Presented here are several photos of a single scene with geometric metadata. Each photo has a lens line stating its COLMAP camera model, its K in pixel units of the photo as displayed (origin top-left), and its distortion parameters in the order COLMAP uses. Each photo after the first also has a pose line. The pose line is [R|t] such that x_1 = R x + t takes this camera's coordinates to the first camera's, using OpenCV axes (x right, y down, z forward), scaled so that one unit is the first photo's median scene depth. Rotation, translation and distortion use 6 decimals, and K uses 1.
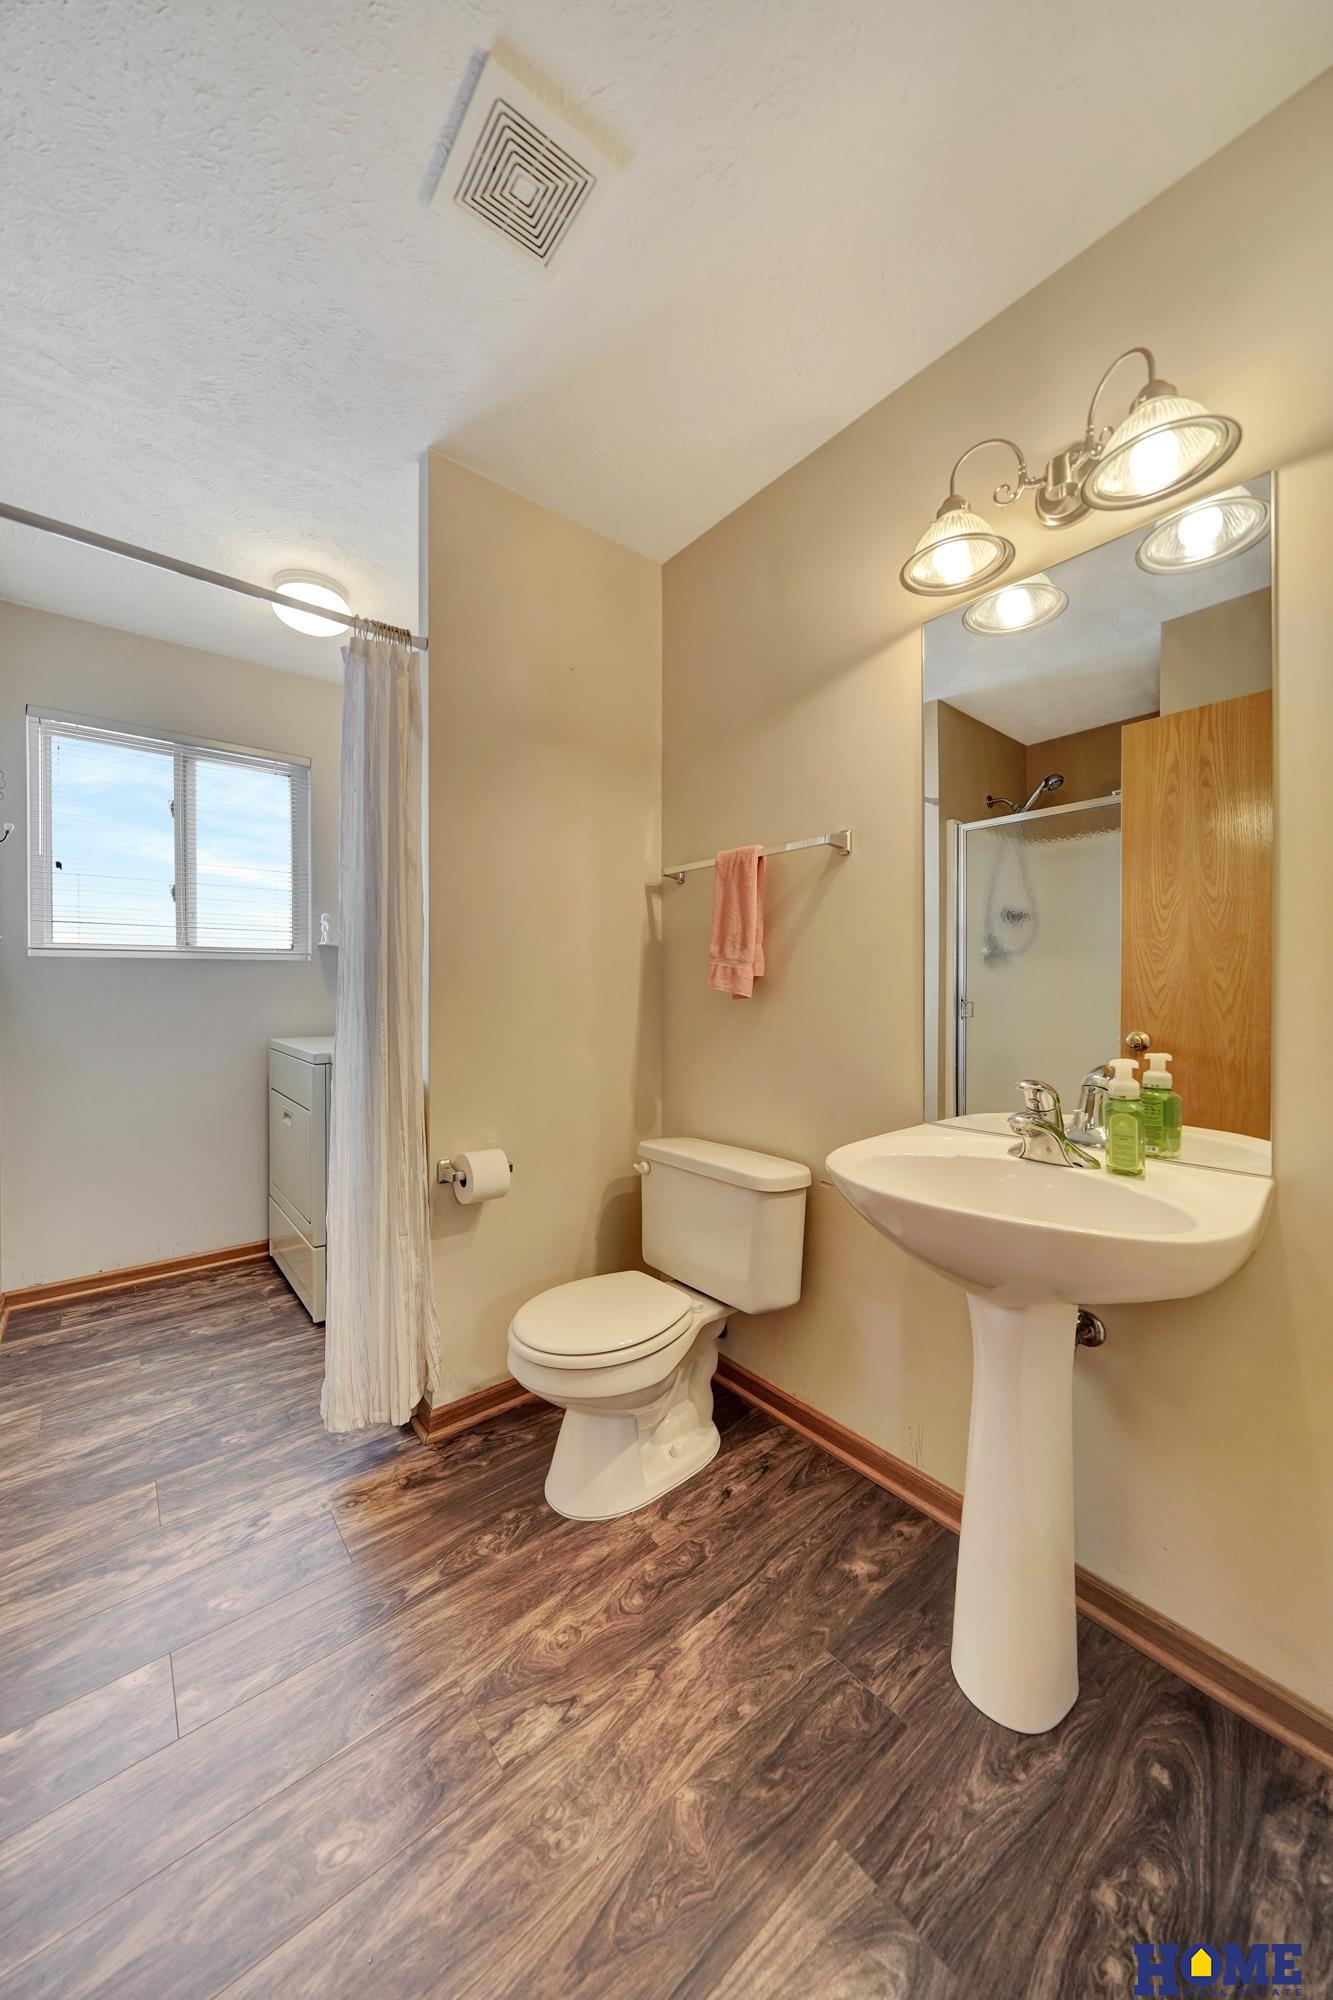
lens RADIAL K [[692.7, 0, 664.7], [0, 692.7, 984.1], [0, 0, 1]] dist [-0.005290, 0.000174]
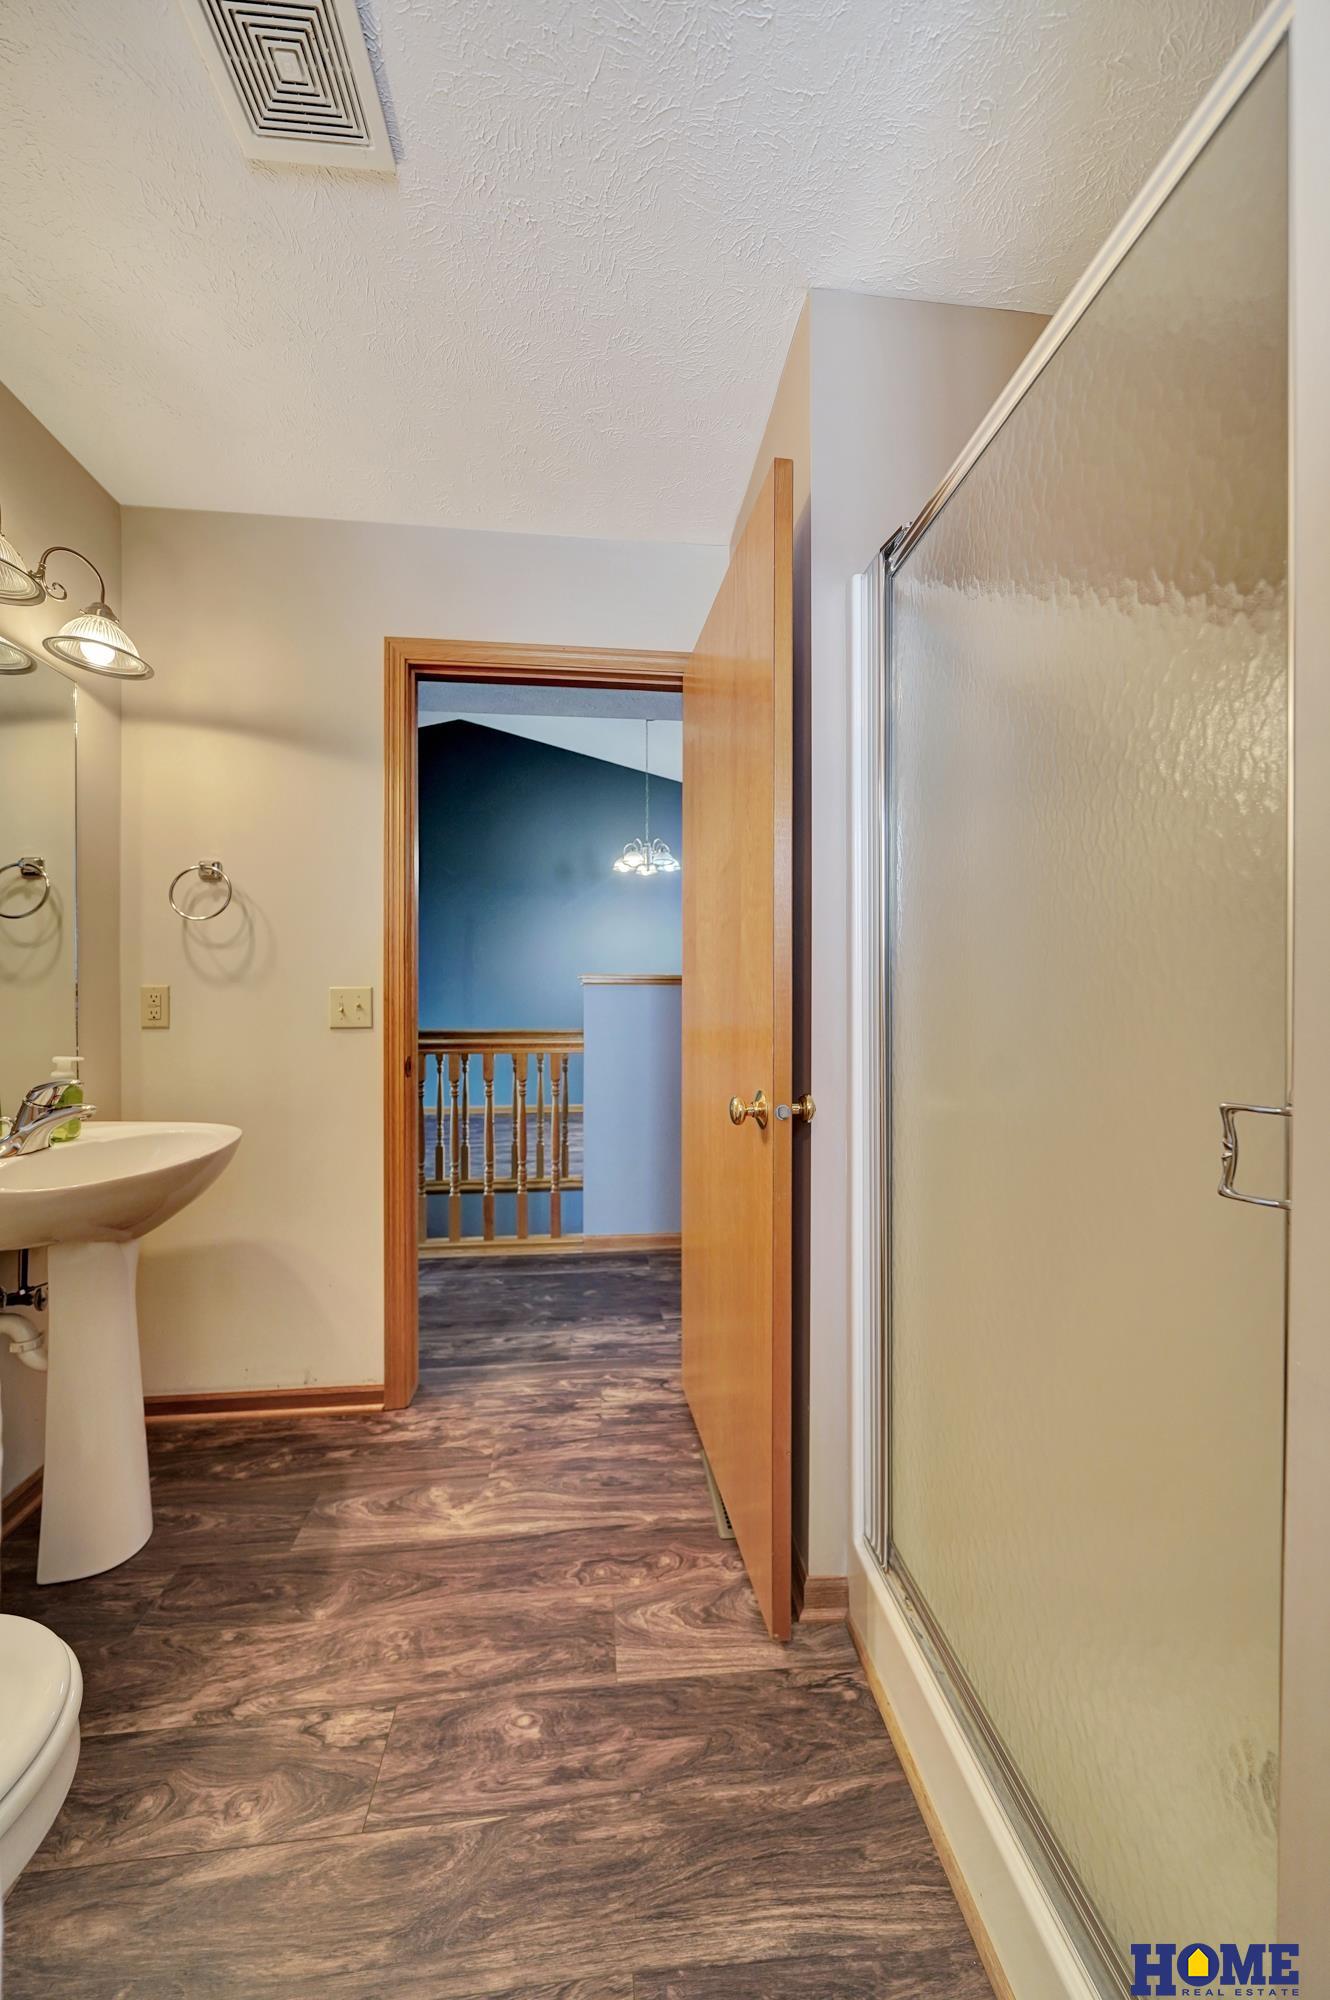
lens RADIAL K [[692.7, 0, 665.5], [0, 692.7, 997.4], [0, 0, 1]] dist [-0.005290, 0.000174]
pose [[-0.836541, -0.004351, 0.547887, -1.316353], [0.006140, 0.999831, 0.017315, -0.026808], [-0.547870, 0.017848, -0.836373, 1.824652]]
